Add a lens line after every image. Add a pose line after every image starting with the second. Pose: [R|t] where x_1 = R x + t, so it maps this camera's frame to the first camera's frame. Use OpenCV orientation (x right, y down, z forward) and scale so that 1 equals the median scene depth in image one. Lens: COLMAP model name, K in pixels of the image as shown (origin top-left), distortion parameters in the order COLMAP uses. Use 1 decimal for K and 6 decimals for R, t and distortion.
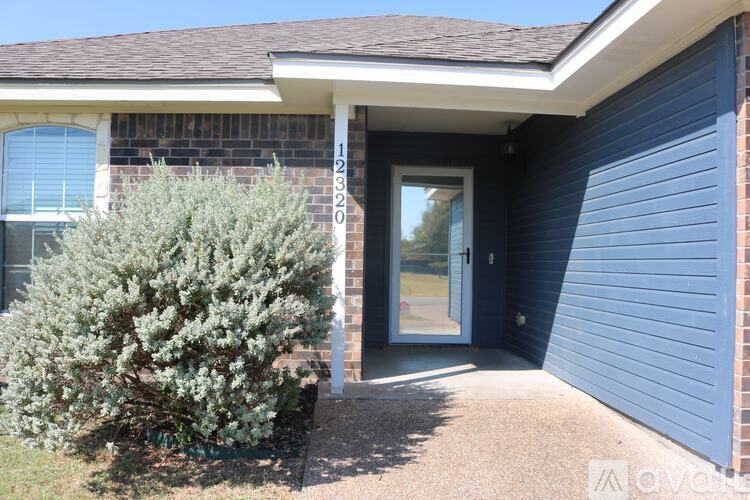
lens RADIAL K [[624.1, 0, 371.2], [0, 624.1, 258.2], [0, 0, 1]] dist [-0.158176, 0.132959]
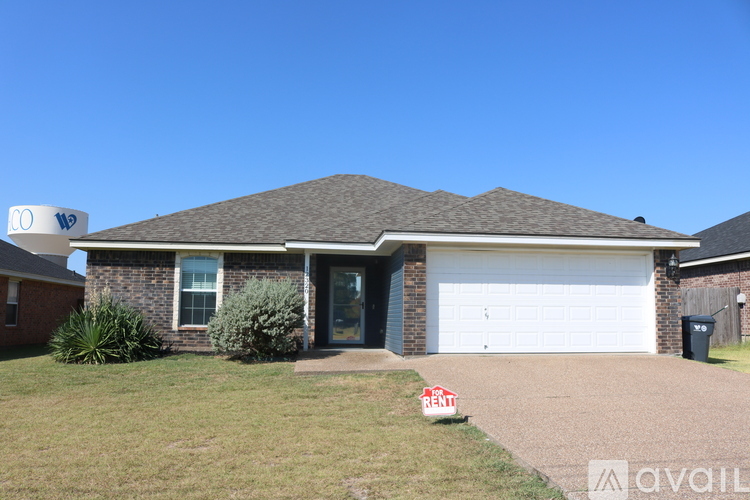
lens RADIAL K [[624.1, 0, 371.2], [0, 624.1, 258.2], [0, 0, 1]] dist [-0.158176, 0.132959]
pose [[0.998858, 0.001161, 0.047768, 0.113871], [0.003288, 0.995665, -0.092958, 0.054205], [-0.047669, 0.093009, 0.994523, -1.962986]]
